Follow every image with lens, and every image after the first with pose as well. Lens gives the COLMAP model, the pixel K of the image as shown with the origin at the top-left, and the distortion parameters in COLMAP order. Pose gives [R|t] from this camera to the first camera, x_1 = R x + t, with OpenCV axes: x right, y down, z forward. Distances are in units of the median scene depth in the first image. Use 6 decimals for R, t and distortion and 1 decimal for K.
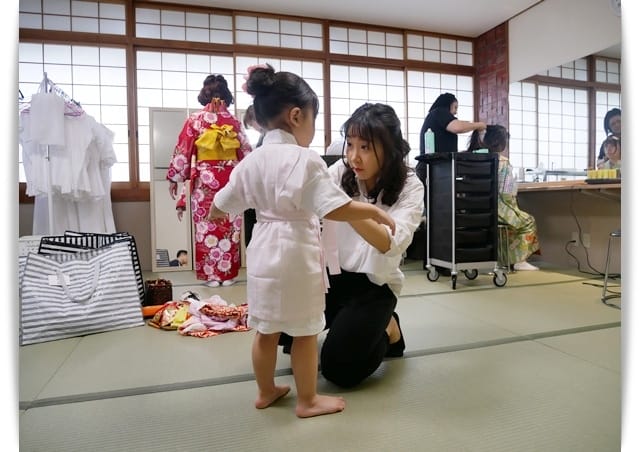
lens RADIAL K [[448.6, 0, 357.2], [0, 448.6, 225.4], [0, 0, 1]] dist [-0.076887, 0.024934]
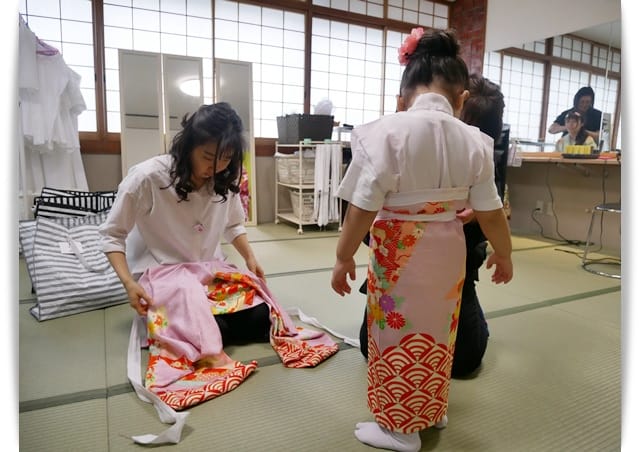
lens RADIAL K [[448.6, 0, 357.2], [0, 448.6, 225.4], [0, 0, 1]] dist [-0.076887, 0.024934]
pose [[0.983827, 0.017856, 0.178228, -0.187049], [-0.035953, 0.994454, 0.098831, -0.020831], [-0.175475, -0.103641, 0.979013, 0.014053]]
